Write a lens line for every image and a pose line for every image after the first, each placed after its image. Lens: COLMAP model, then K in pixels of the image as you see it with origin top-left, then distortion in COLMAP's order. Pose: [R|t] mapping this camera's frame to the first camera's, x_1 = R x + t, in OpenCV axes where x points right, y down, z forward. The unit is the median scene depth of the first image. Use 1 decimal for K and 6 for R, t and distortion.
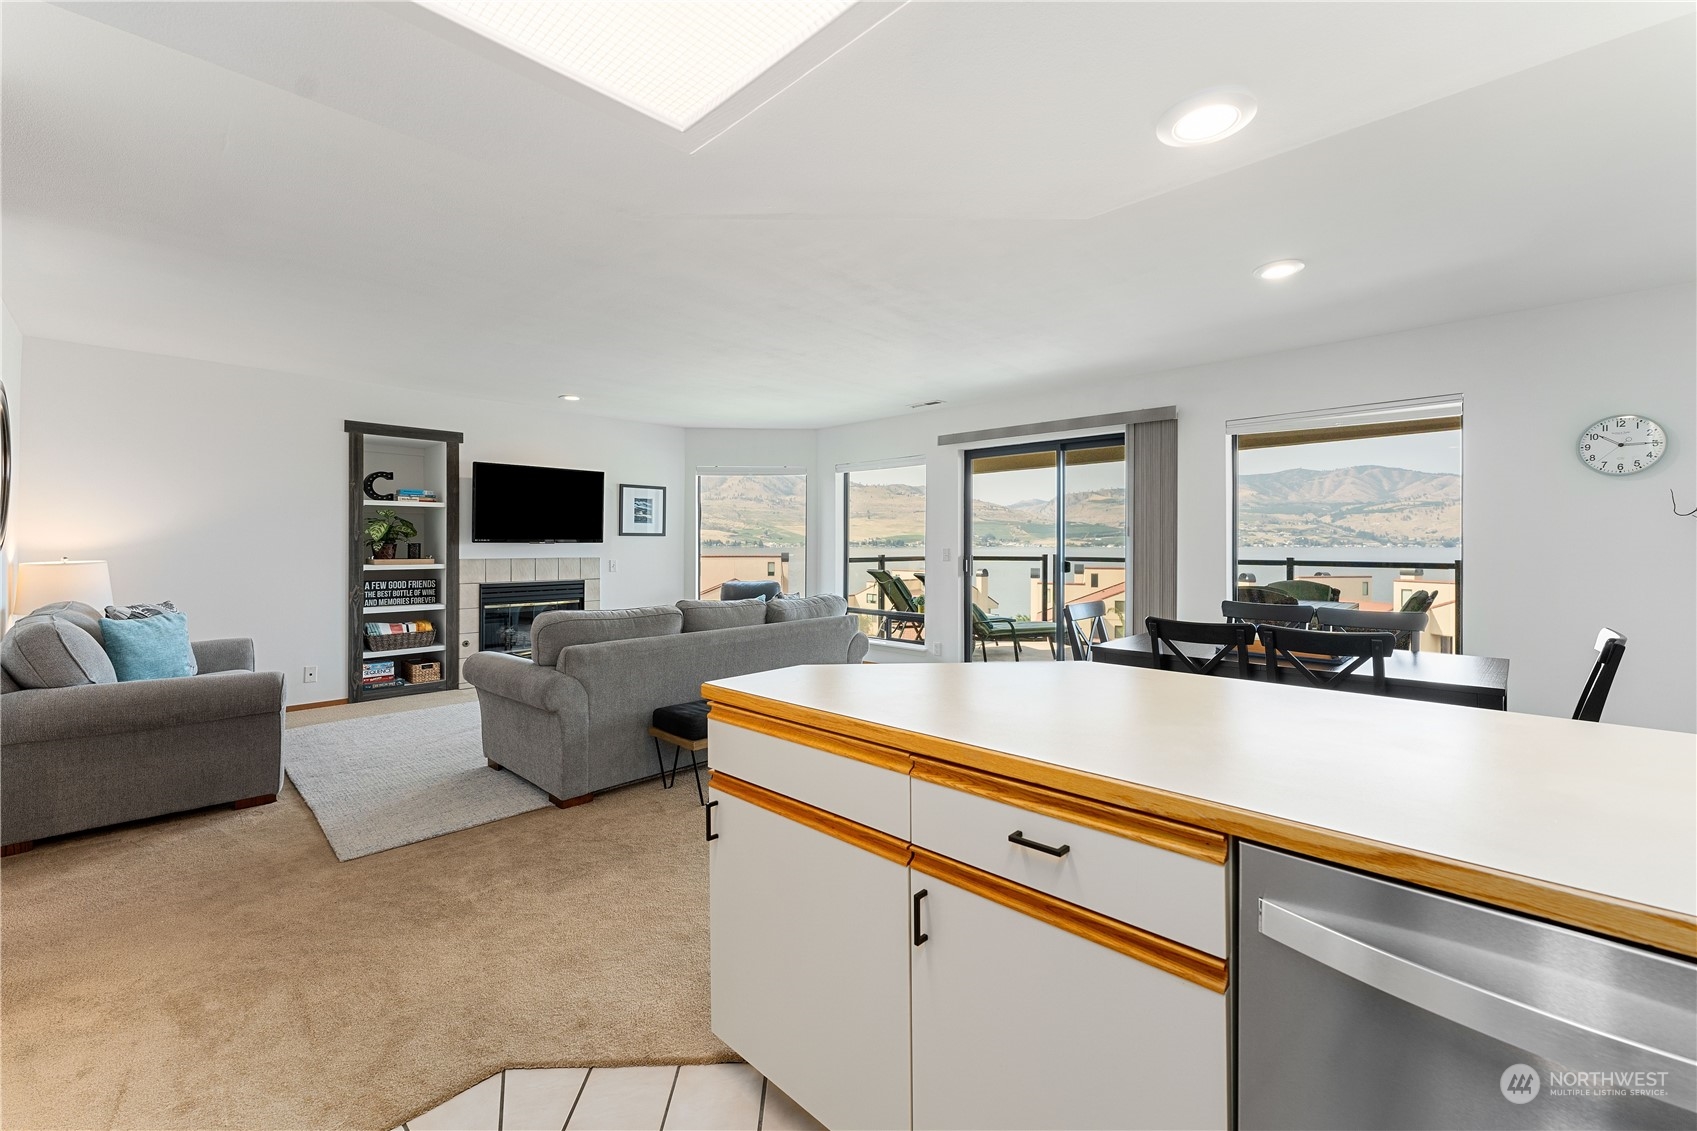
lens RADIAL K [[691.9, 0, 844.9], [0, 691.9, 543.2], [0, 0, 1]] dist [0.002363, -0.000212]
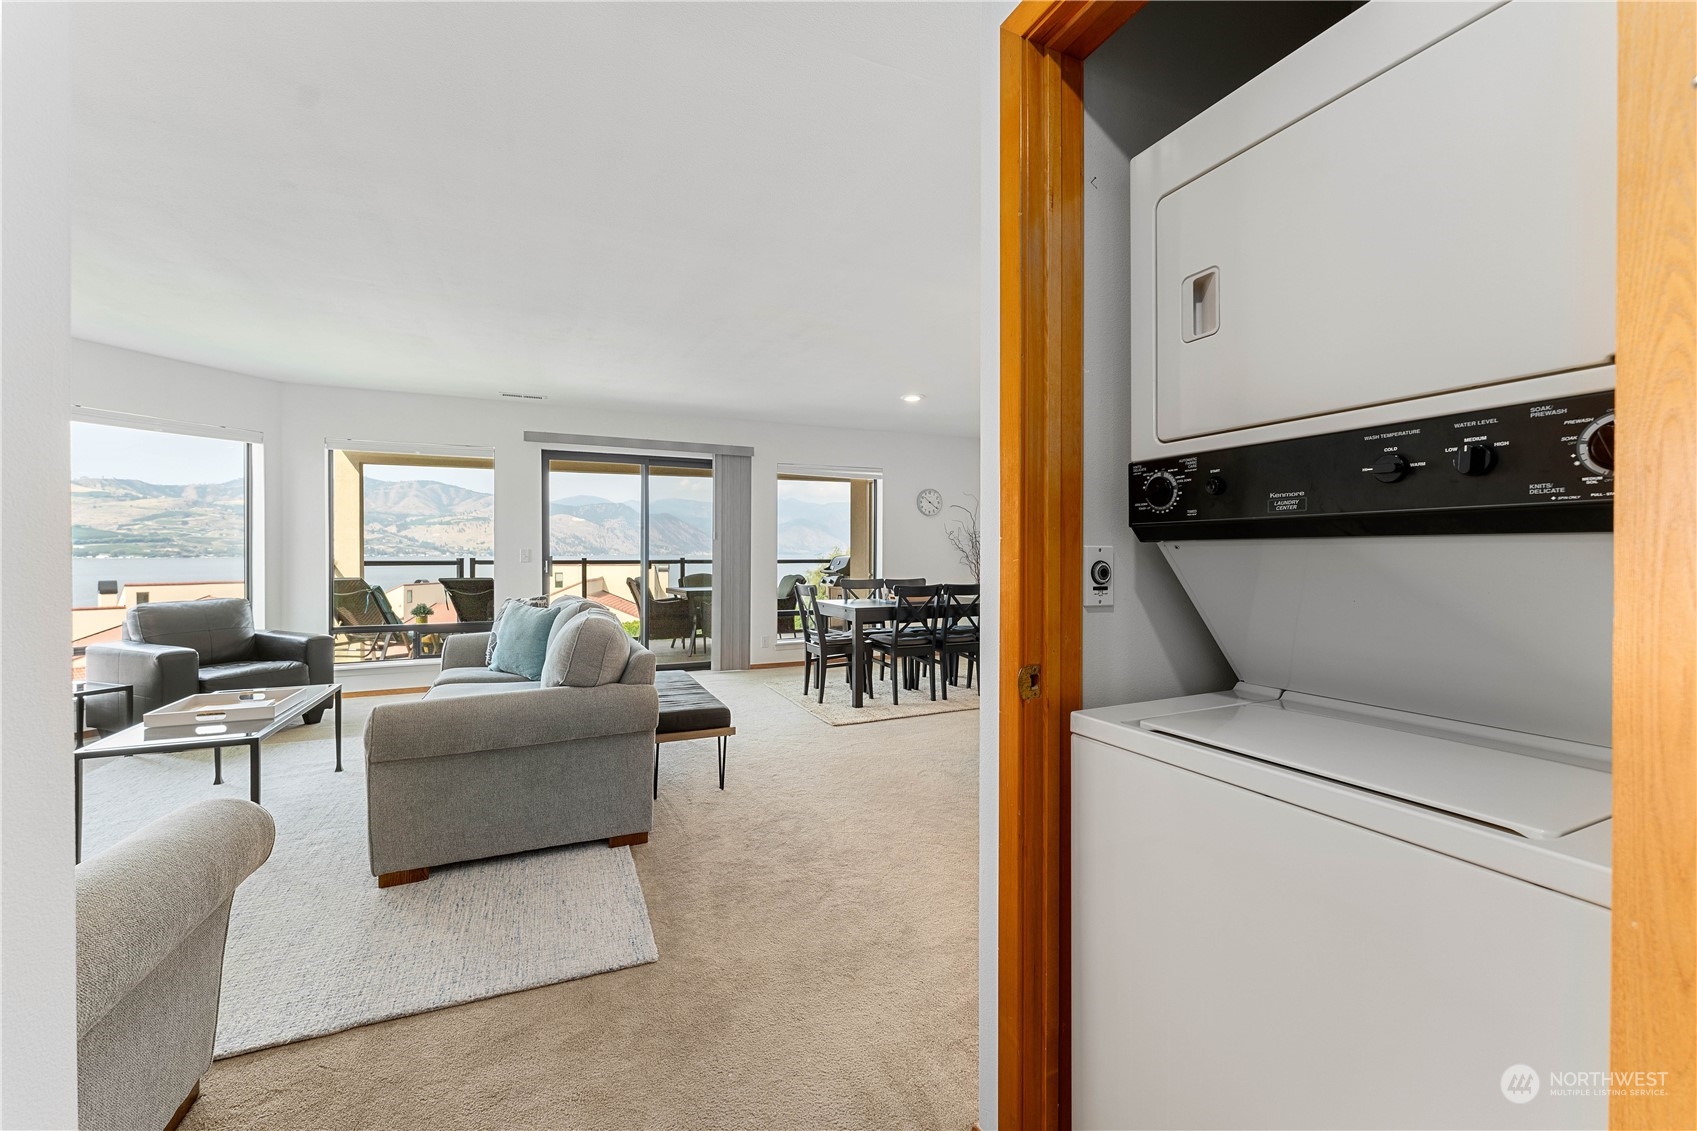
lens RADIAL K [[683.3, 0, 845.7], [0, 683.3, 559.0], [0, 0, 1]] dist [0.002688, -0.000461]
pose [[0.368441, -0.008363, 0.929614, -0.621656], [-0.000368, 0.999958, 0.009142, 0.013584], [-0.929651, -0.003710, 0.368422, 0.258486]]
